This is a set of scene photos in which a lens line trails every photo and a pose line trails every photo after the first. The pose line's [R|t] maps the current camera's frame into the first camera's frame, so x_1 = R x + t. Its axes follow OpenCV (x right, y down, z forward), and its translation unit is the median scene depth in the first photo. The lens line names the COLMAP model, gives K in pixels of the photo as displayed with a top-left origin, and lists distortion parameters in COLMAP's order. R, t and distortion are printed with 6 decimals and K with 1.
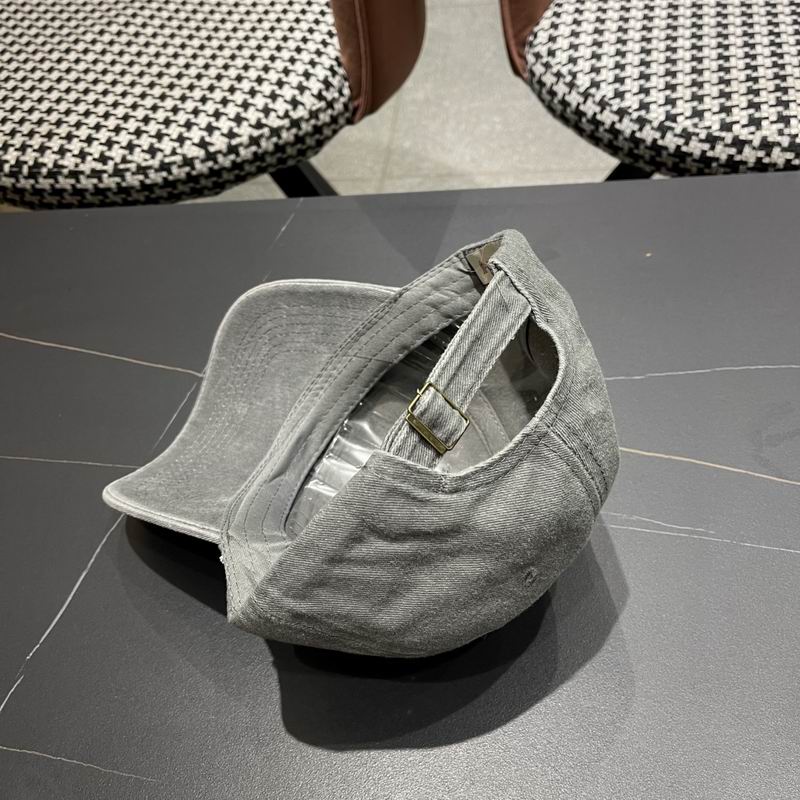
lens RADIAL K [[820.5, 0, 398.4], [0, 820.5, 412.9], [0, 0, 1]] dist [0.008358, 0.000000]
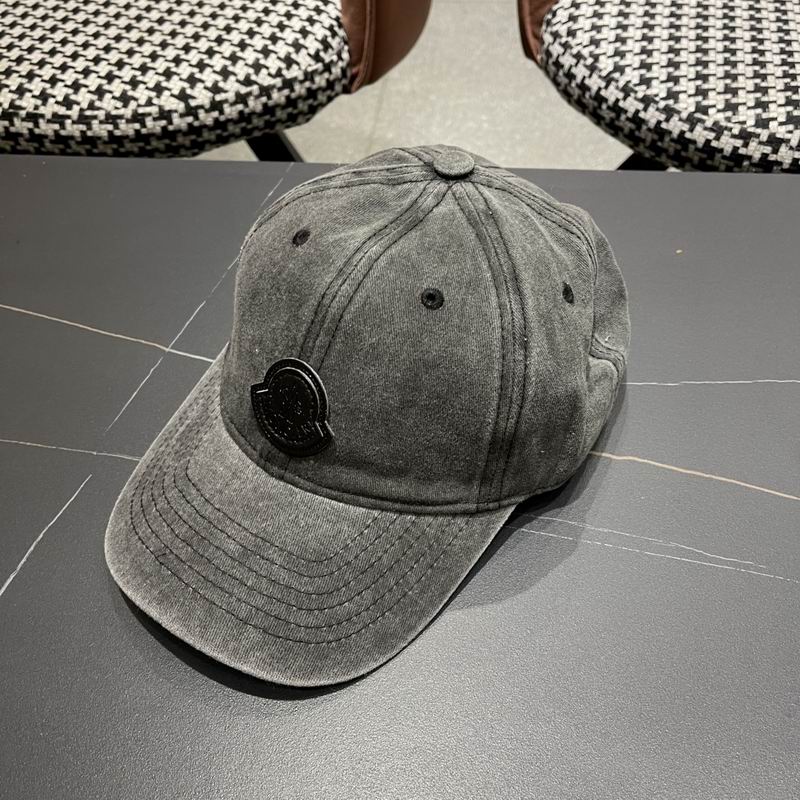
lens RADIAL K [[820.5, 0, 403.5], [0, 820.5, 408.1], [0, 0, 1]] dist [0.008358, 0.000000]
pose [[0.995759, 0.064118, 0.065980, -0.036641], [-0.063310, 0.997892, -0.014273, 0.008445], [-0.066756, 0.010035, 0.997719, 0.095870]]
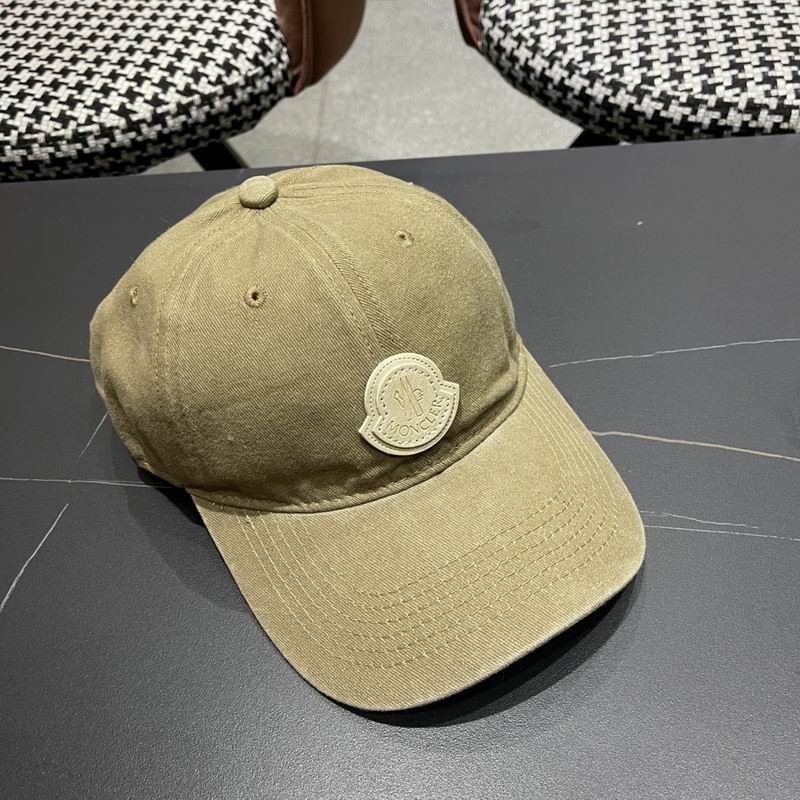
lens RADIAL K [[820.5, 0, 399.4], [0, 820.5, 415.6], [0, 0, 1]] dist [0.008358, 0.000000]
pose [[0.994731, -0.031834, 0.097449, -0.041514], [0.032960, 0.999407, -0.009968, 0.013857], [-0.097074, 0.013128, 0.995191, 0.105558]]
